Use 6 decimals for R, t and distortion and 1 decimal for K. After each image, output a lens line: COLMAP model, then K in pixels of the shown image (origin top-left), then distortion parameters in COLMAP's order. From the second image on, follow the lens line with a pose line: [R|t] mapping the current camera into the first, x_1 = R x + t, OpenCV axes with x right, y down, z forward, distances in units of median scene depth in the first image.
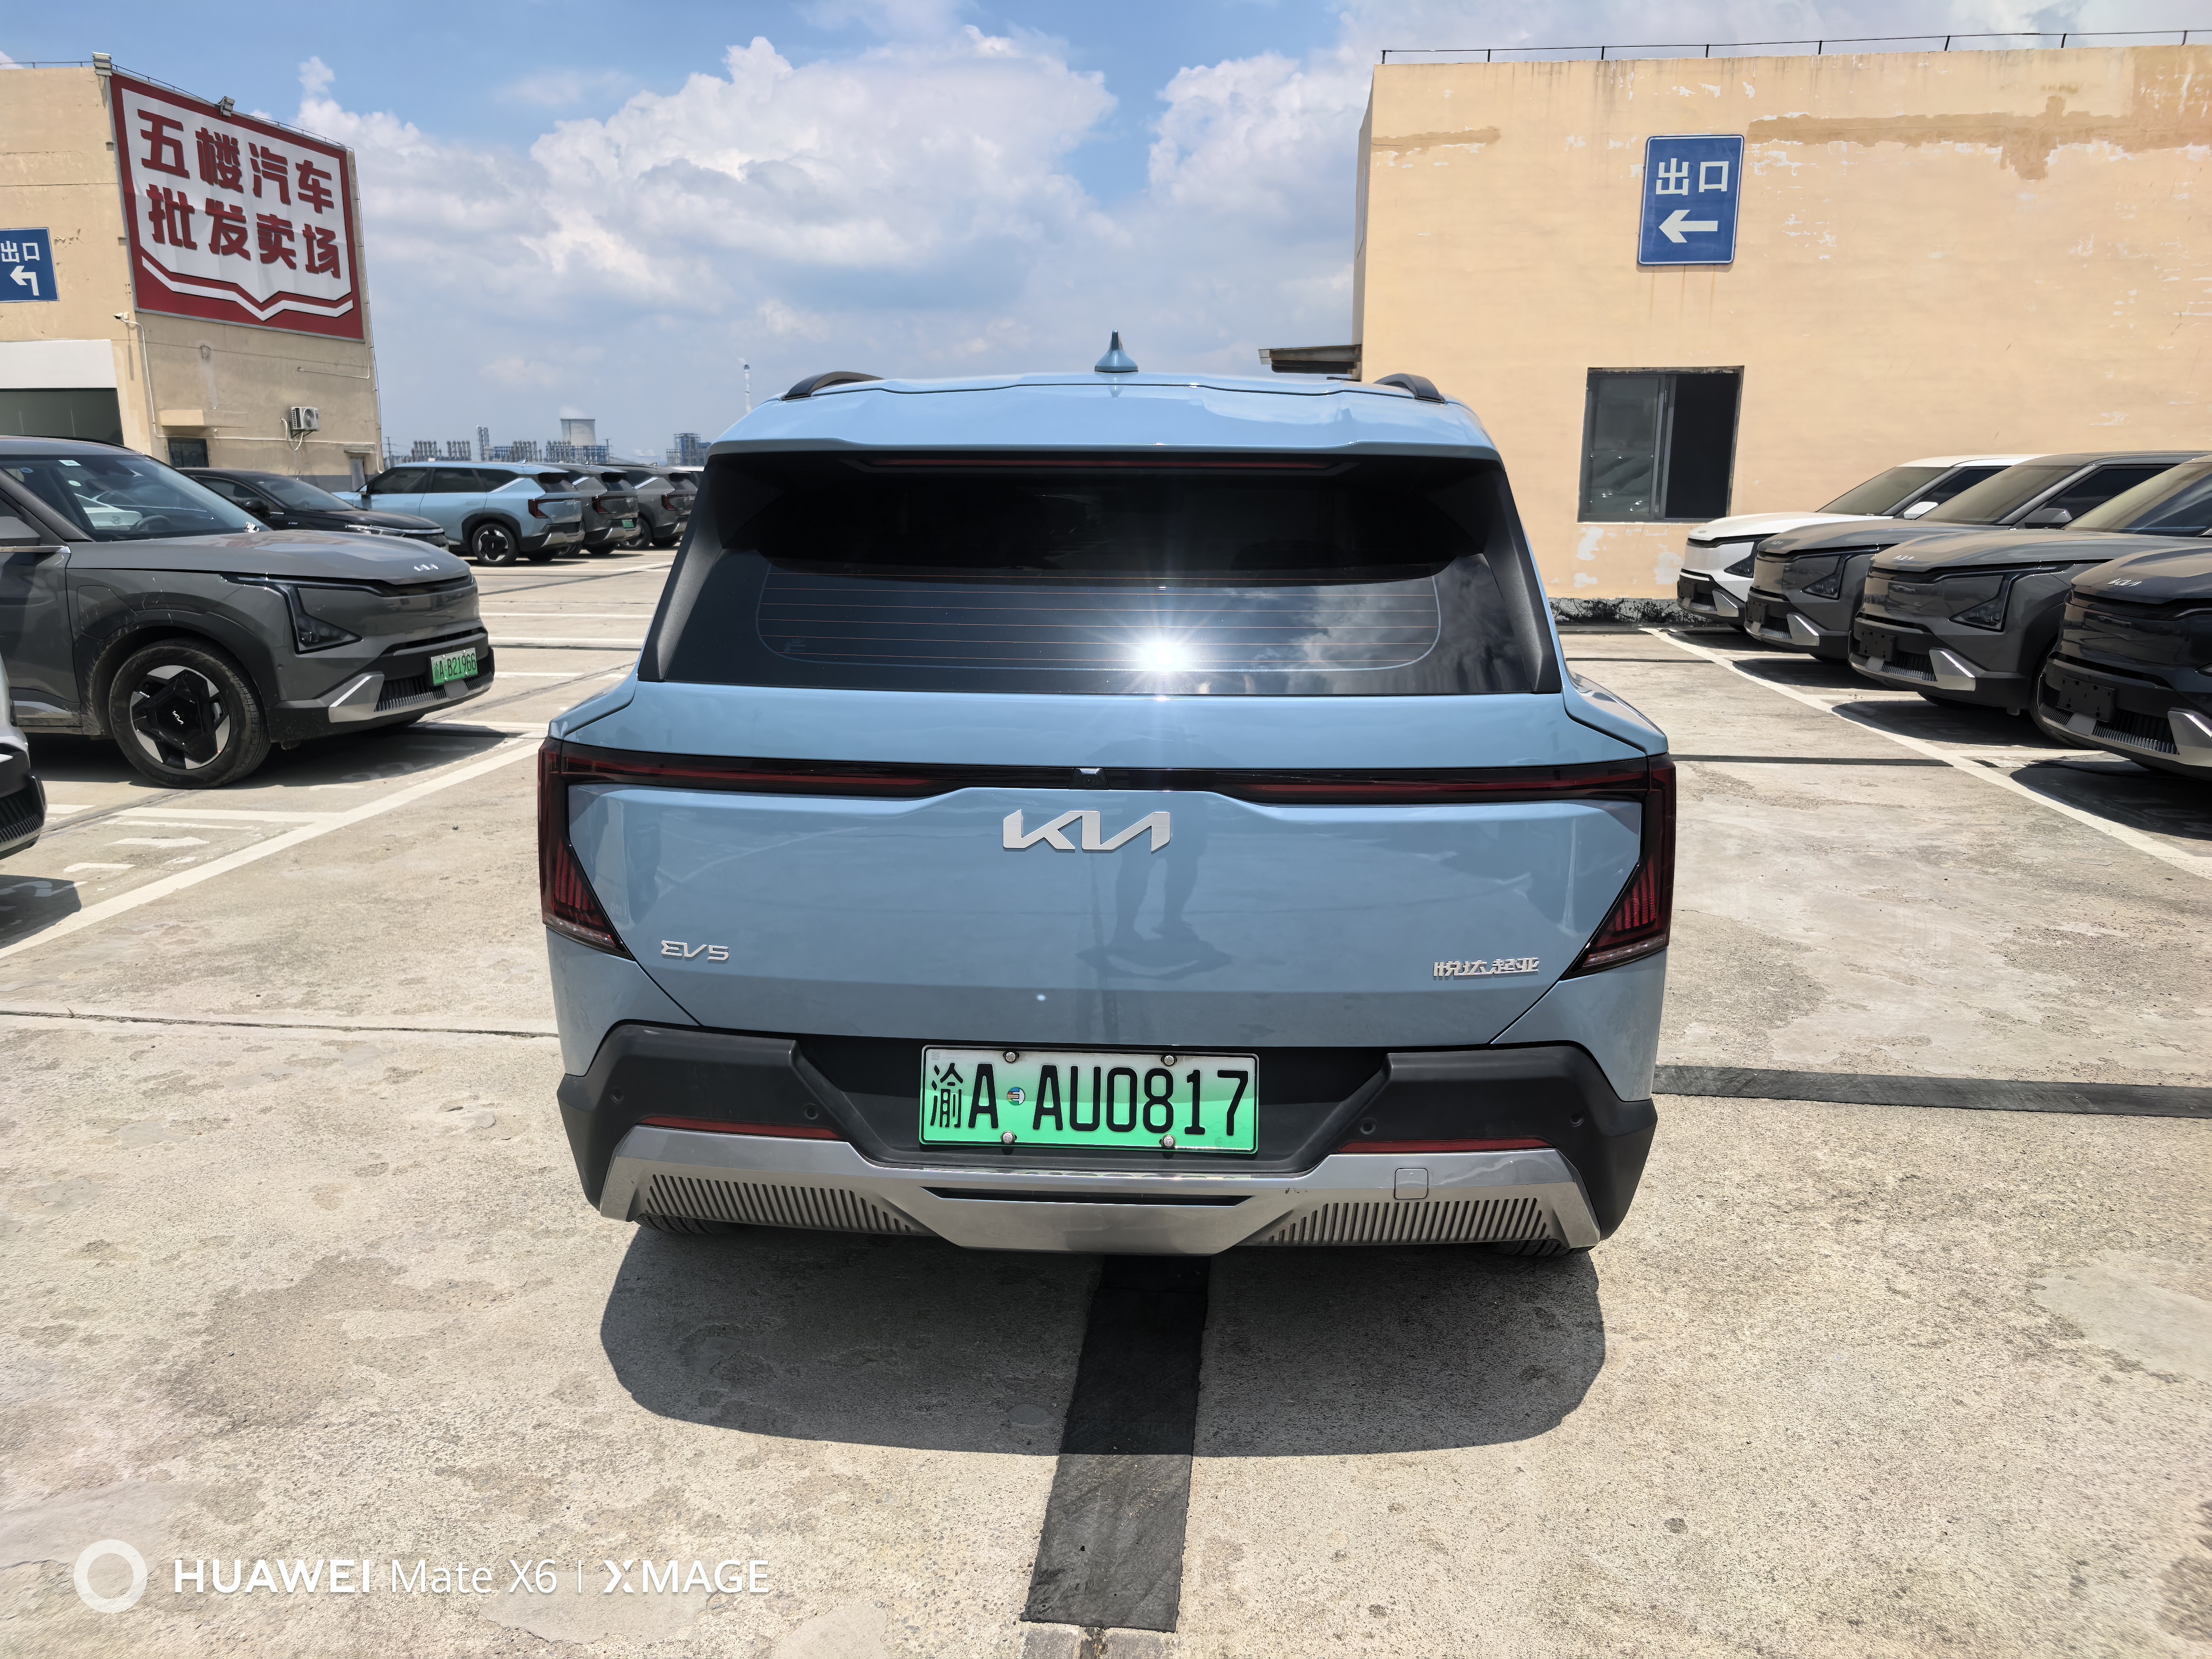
lens RADIAL K [[1602.5, 0, 1104.7], [0, 1602.5, 811.5], [0, 0, 1]] dist [0.013918, -0.014639]
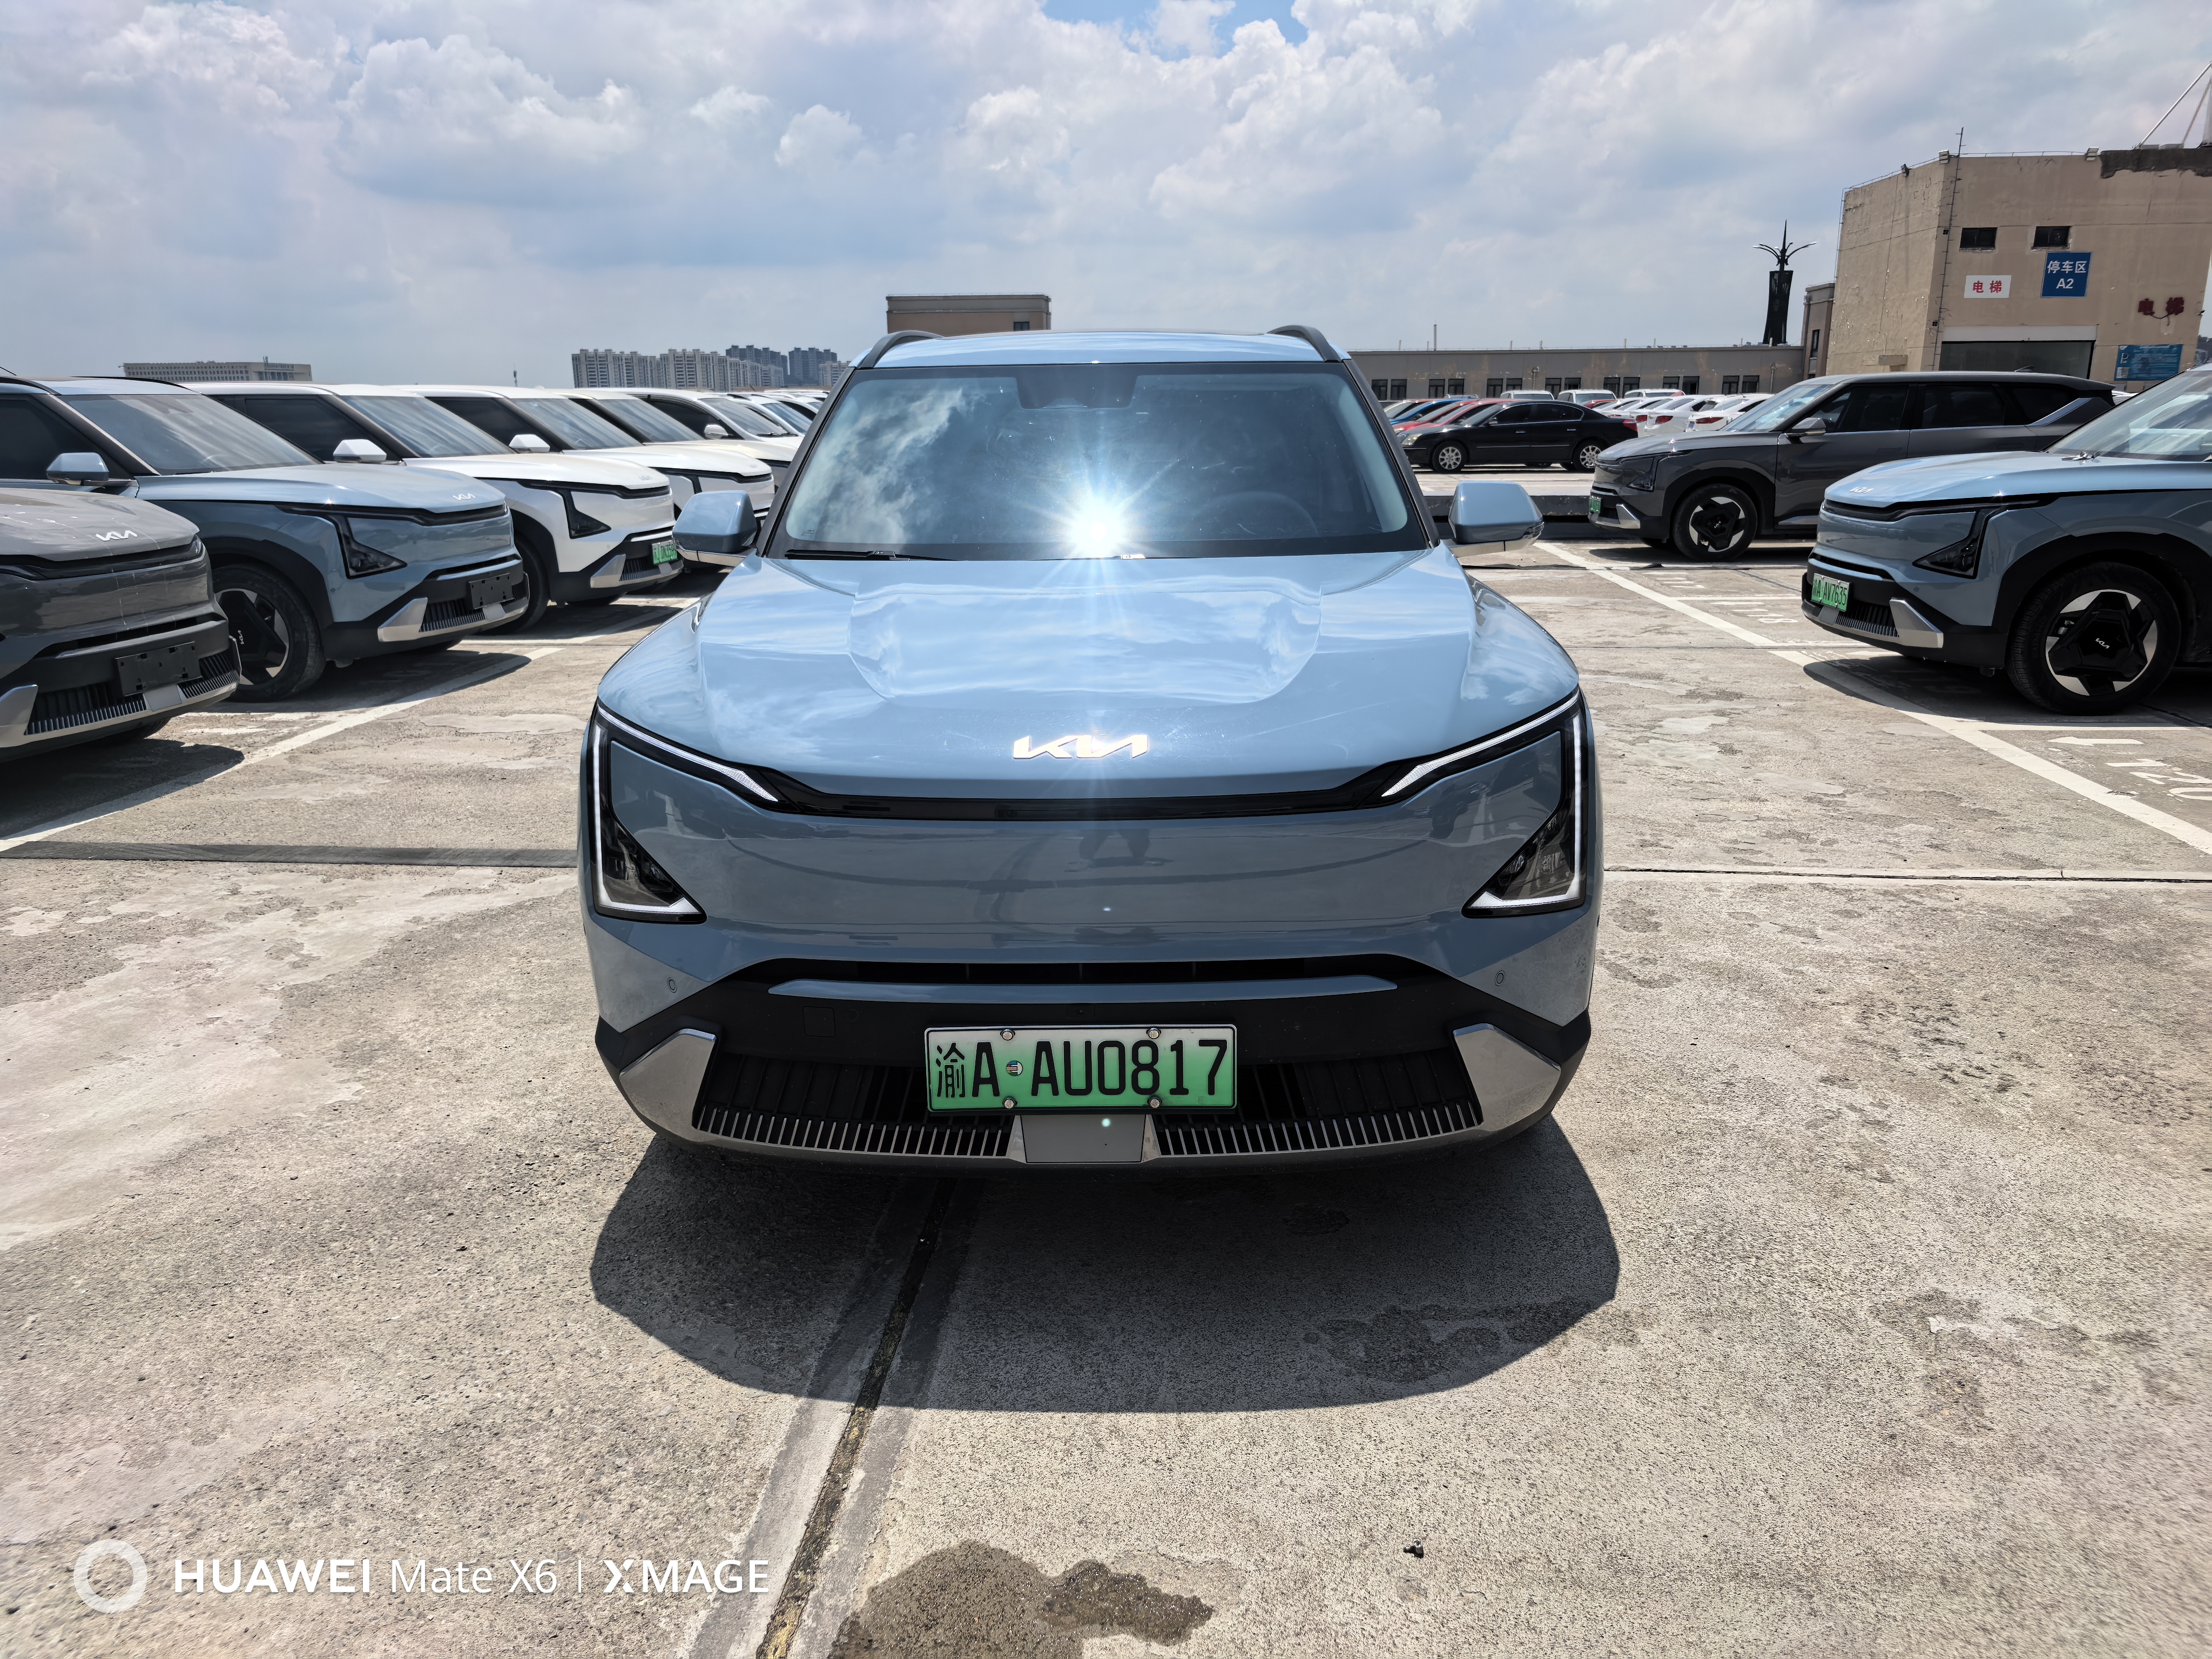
lens RADIAL K [[1596.6, 0, 1100.9], [0, 1596.6, 822.7], [0, 0, 1]] dist [0.025184, -0.026729]
pose [[-0.999584, 0.015084, -0.024575, 0.015044], [0.002535, 0.894921, 0.446217, -0.120218], [0.028724, 0.445969, -0.894587, 0.578815]]
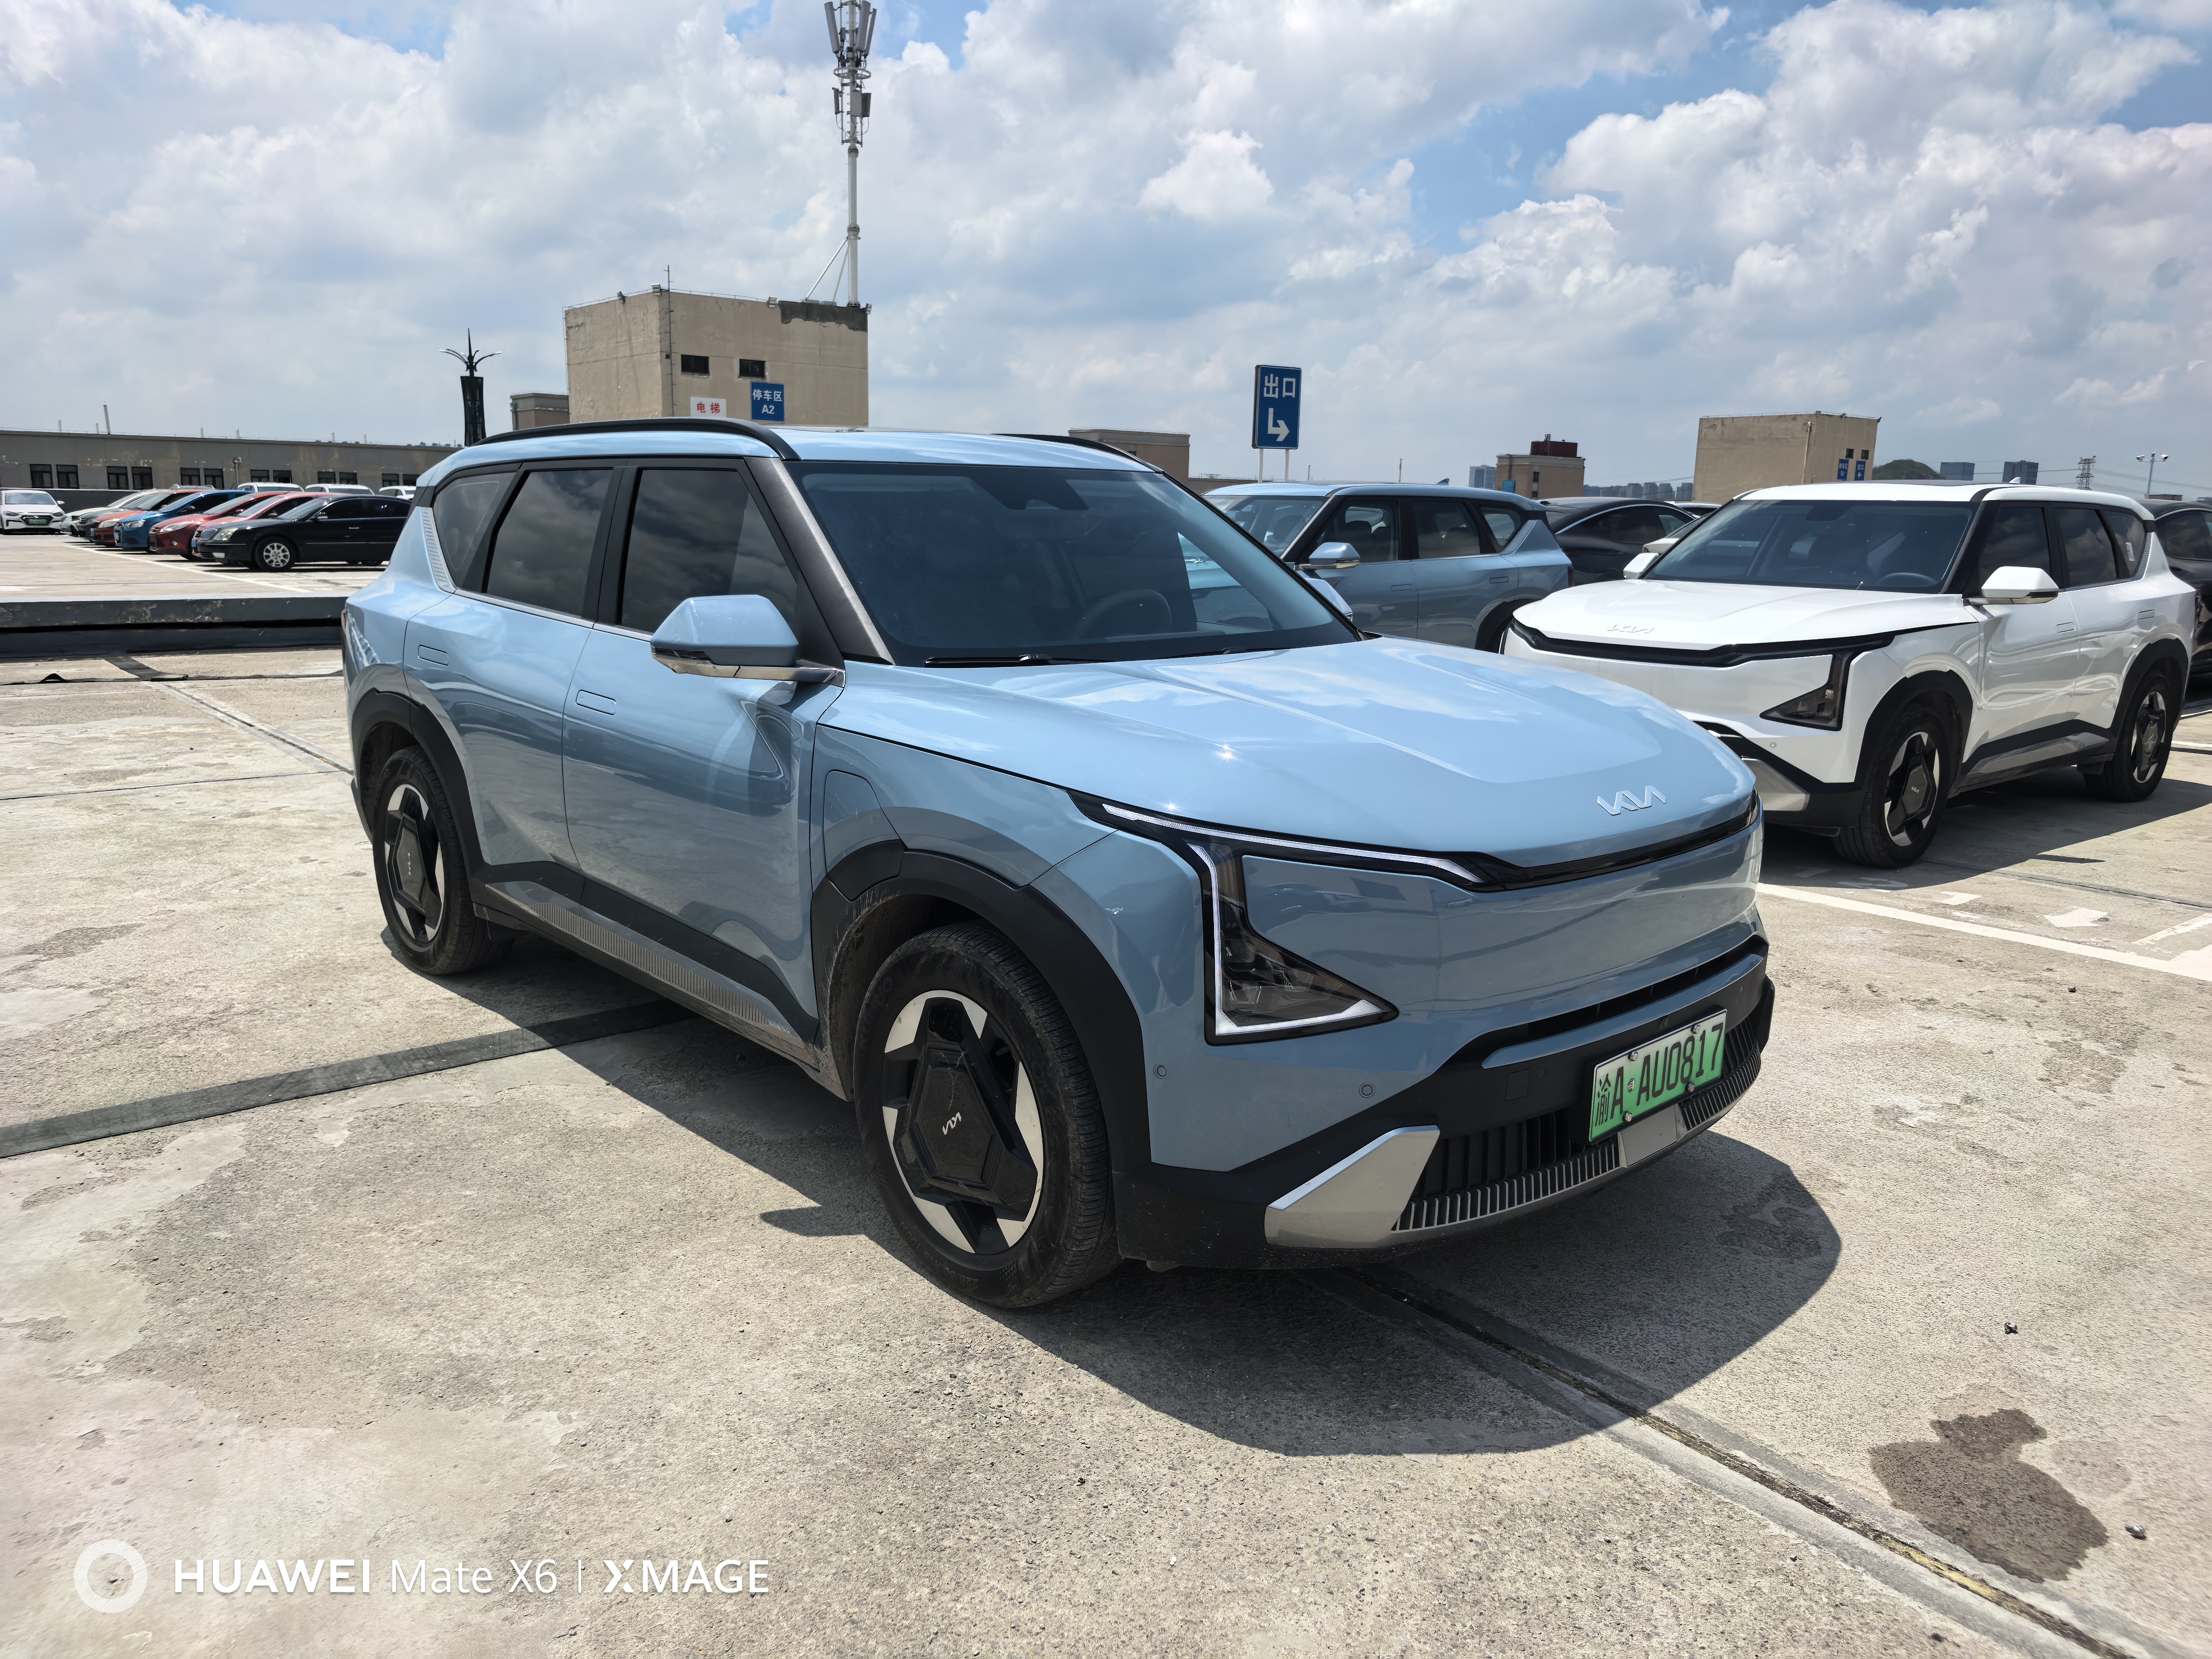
lens RADIAL K [[1596.5, 0, 1109.0], [0, 1596.5, 824.6], [0, 0, 1]] dist [0.019336, -0.027340]
pose [[-0.699892, 0.125341, -0.703165, 0.189893], [-0.164522, 0.929717, 0.329482, -0.104996], [0.695042, 0.346288, -0.630080, 0.509038]]
